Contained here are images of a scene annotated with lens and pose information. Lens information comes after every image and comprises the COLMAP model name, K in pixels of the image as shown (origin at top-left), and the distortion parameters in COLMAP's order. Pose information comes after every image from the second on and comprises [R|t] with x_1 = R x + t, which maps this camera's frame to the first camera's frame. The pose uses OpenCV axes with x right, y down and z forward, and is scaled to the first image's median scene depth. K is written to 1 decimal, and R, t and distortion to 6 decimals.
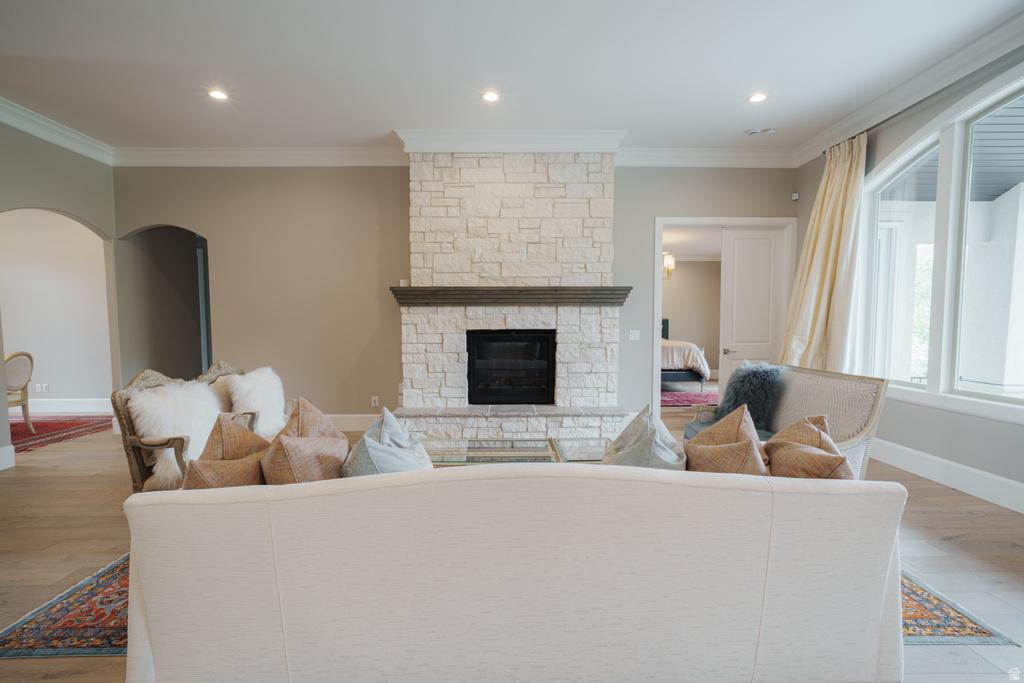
lens RADIAL K [[515.7, 0, 495.9], [0, 515.7, 359.9], [0, 0, 1]] dist [0.006776, 0.002441]
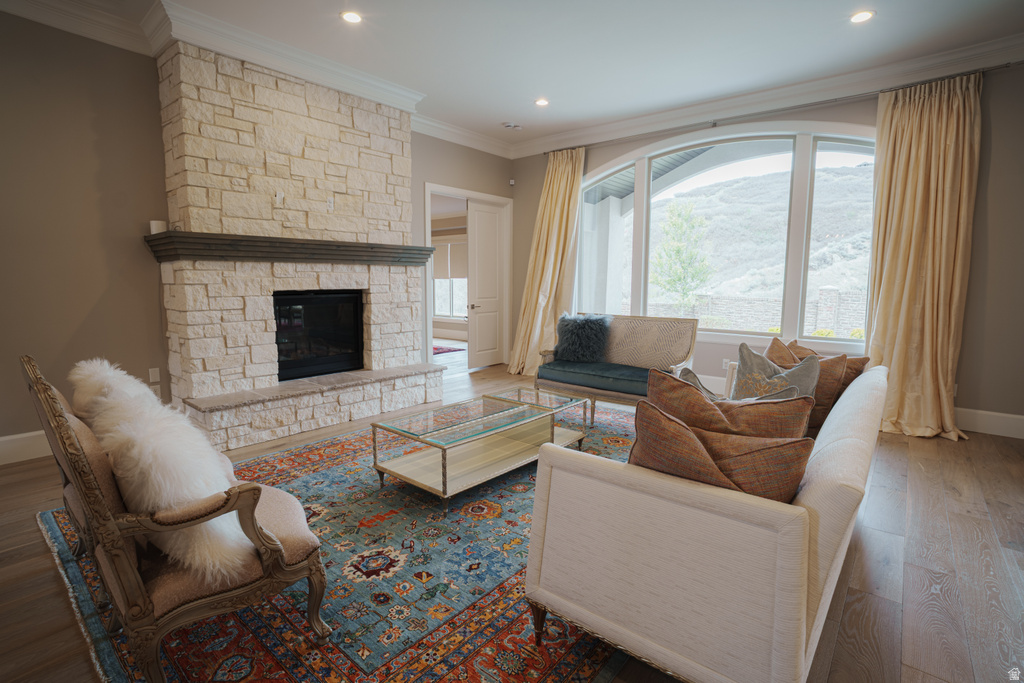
lens RADIAL K [[515.7, 0, 501.3], [0, 515.7, 340.8], [0, 0, 1]] dist [0.006776, 0.002441]
pose [[0.656963, -0.085756, 0.749030, -0.443355], [0.050076, 0.996279, 0.070142, -0.019715], [-0.752258, -0.008572, 0.658813, 0.196630]]
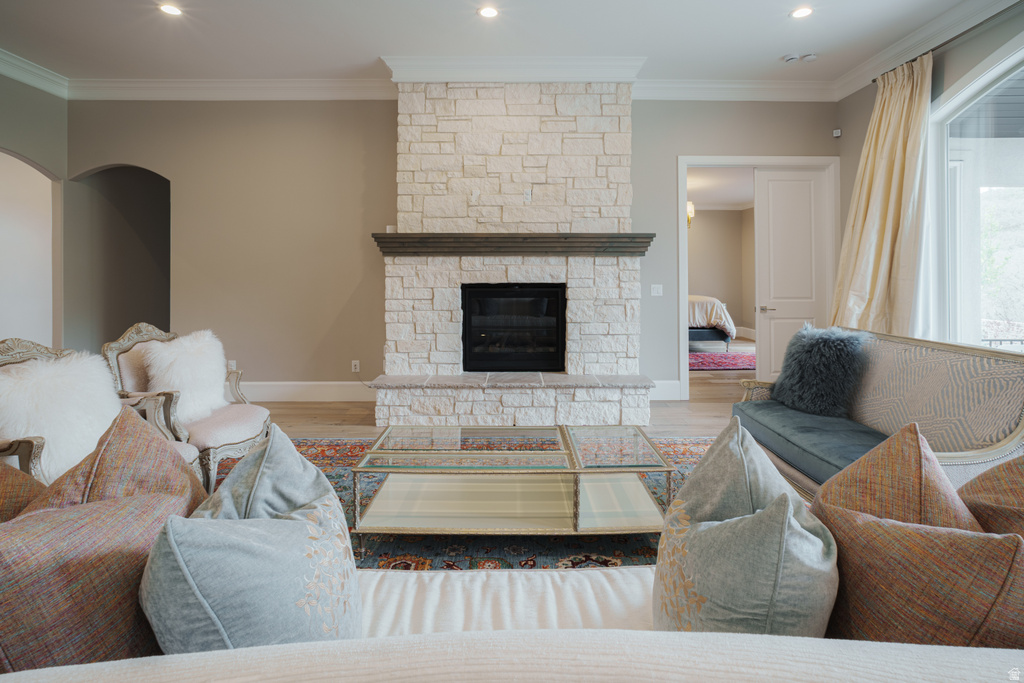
lens RADIAL K [[515.7, 0, 502.6], [0, 515.7, 270.7], [0, 0, 1]] dist [0.006776, 0.002441]
pose [[0.999995, 0.002323, -0.001951, 0.013143], [-0.002472, 0.996779, -0.080159, -0.011242], [0.001758, 0.080163, 0.996780, 0.149417]]
